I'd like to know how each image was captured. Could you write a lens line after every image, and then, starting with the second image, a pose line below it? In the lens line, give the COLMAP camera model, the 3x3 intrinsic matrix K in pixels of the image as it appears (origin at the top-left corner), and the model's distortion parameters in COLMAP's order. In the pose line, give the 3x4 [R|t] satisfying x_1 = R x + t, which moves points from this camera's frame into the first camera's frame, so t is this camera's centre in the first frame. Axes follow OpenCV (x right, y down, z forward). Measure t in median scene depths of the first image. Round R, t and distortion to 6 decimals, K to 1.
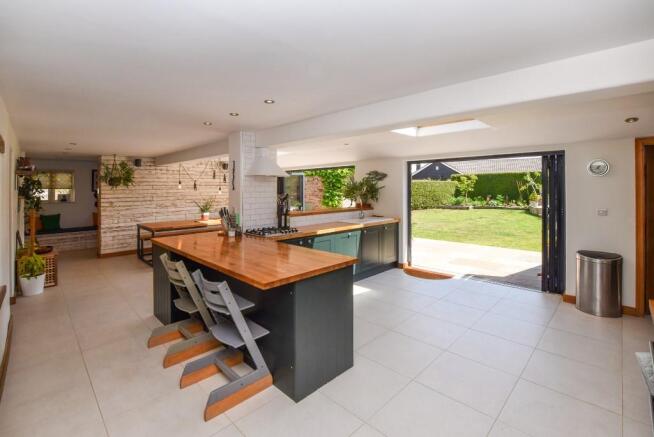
lens RADIAL K [[296.9, 0, 320.7], [0, 296.9, 212.2], [0, 0, 1]] dist [-0.032444, -0.001940]
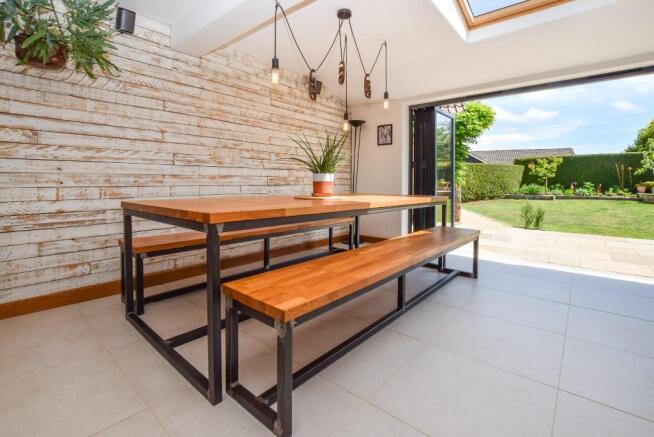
lens RADIAL K [[296.9, 0, 327.7], [0, 296.9, 213.4], [0, 0, 1]] dist [-0.032444, -0.001940]
pose [[0.996589, 0.006619, 0.082255, -0.410810], [-0.008336, 0.999754, 0.020548, 0.040515], [-0.082099, -0.021164, 0.996399, 0.637633]]
